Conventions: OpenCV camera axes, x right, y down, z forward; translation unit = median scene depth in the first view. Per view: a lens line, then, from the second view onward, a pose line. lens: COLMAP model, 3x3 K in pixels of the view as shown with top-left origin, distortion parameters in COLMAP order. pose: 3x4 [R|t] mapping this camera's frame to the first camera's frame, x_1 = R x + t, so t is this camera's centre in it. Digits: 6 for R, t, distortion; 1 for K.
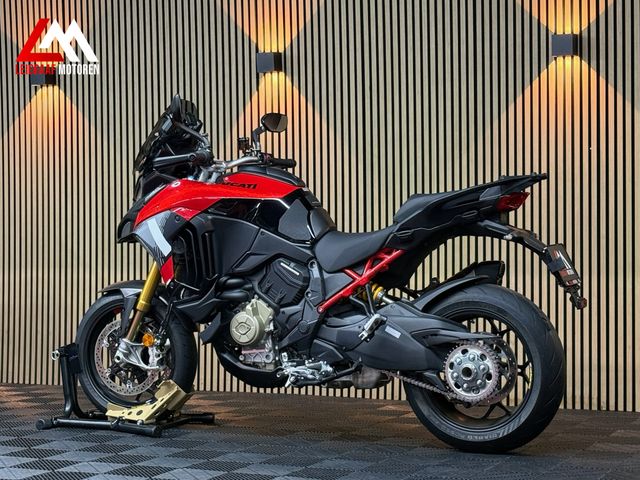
lens RADIAL K [[1381.0, 0, 316.7], [0, 1381.0, 240.6], [0, 0, 1]] dist [0.145710, 0.000000]
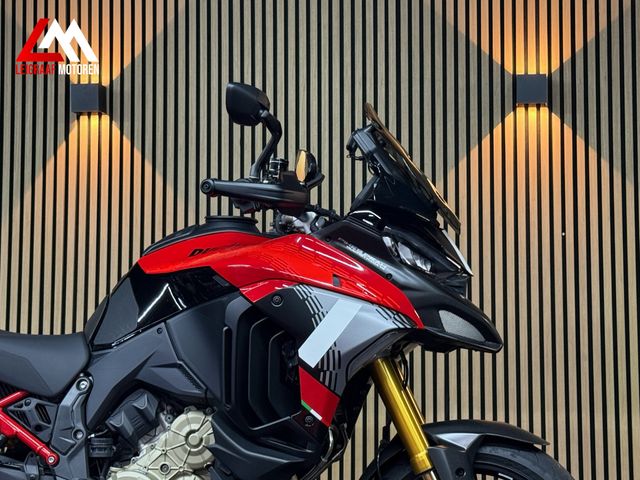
lens RADIAL K [[1383.2, 0, 327.4], [0, 1383.2, 230.1], [0, 0, 1]] dist [0.153477, 0.000000]
pose [[0.958493, 0.040964, 0.282157, -0.138728], [-0.007207, 0.992790, -0.119653, 0.021044], [-0.285024, 0.112653, 0.951877, 0.391860]]
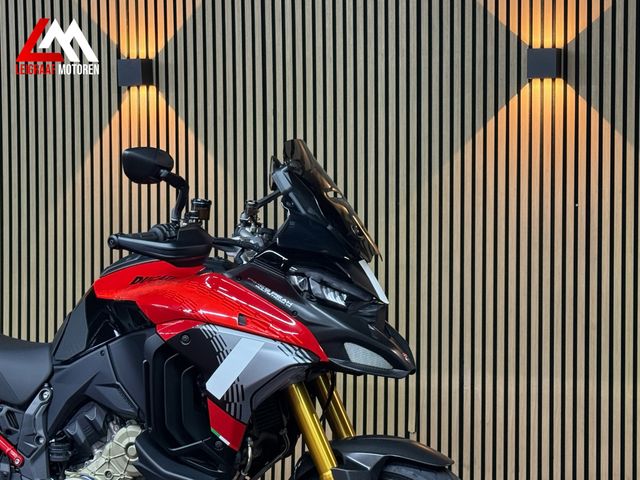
lens RADIAL K [[1383.2, 0, 318.9], [0, 1383.2, 239.1], [0, 0, 1]] dist [0.153477, 0.000000]
pose [[0.995874, 0.007373, 0.090447, -0.004285], [-0.009262, 0.999747, 0.020485, -0.069864], [-0.090273, -0.021239, 0.995691, 0.319067]]
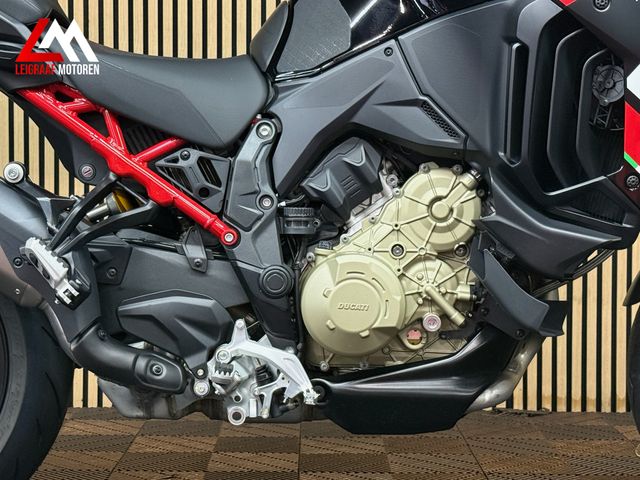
lens RADIAL K [[1383.2, 0, 324.2], [0, 1383.2, 235.9], [0, 0, 1]] dist [0.153477, 0.000000]
pose [[0.904713, -0.007565, 0.425954, -0.221723], [-0.009856, 0.999203, 0.038680, 0.030744], [-0.425907, -0.039192, 0.903918, 0.610568]]
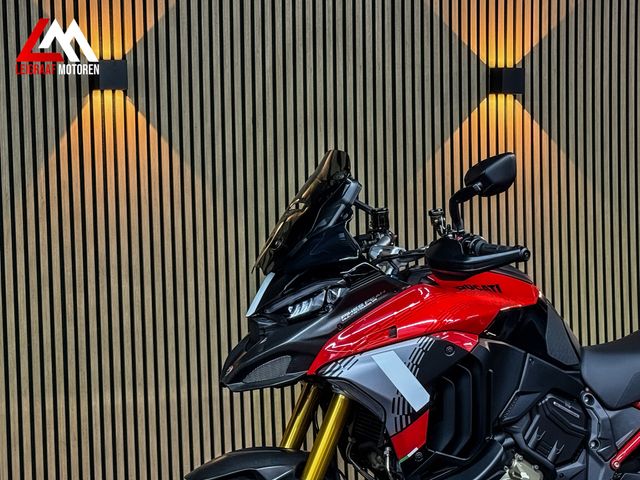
lens RADIAL K [[1381.0, 0, 312.0], [0, 1381.0, 240.6], [0, 0, 1]] dist [0.145710, 0.000000]
pose [[0.677882, -0.037630, 0.734207, -0.564096], [0.030220, 0.999271, 0.023313, -0.076758], [-0.734549, 0.006384, 0.678525, 0.591147]]
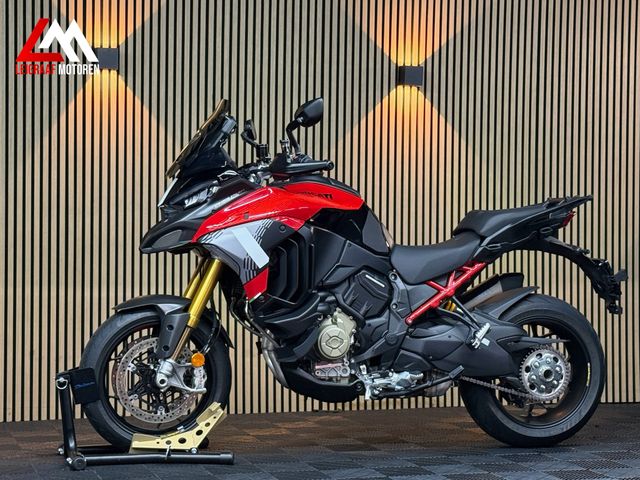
lens RADIAL K [[1381.0, 0, 311.2], [0, 1381.0, 240.9], [0, 0, 1]] dist [0.145710, 0.000000]
pose [[0.742228, 0.014537, 0.669990, -0.679088], [-0.007885, 0.999885, -0.012960, 0.004548], [-0.670101, 0.004336, 0.742257, 0.272573]]
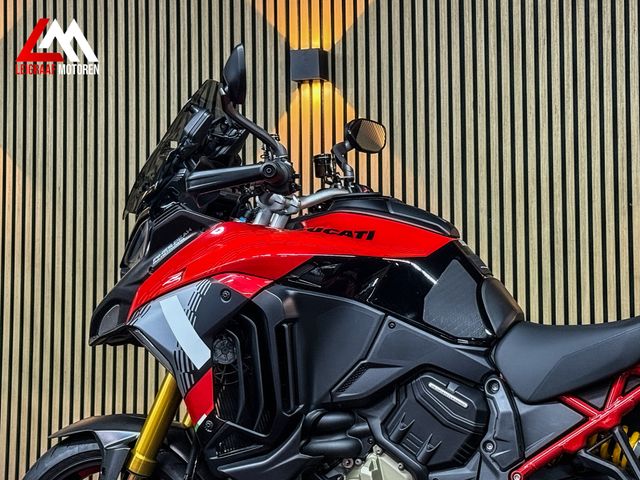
lens RADIAL K [[1381.0, 0, 318.5], [0, 1381.0, 236.8], [0, 0, 1]] dist [0.145710, 0.000000]
pose [[0.995714, 0.011797, 0.091736, -0.107863], [-0.003643, 0.996065, -0.088551, 0.007361], [-0.092419, 0.087837, 0.991838, 0.461581]]
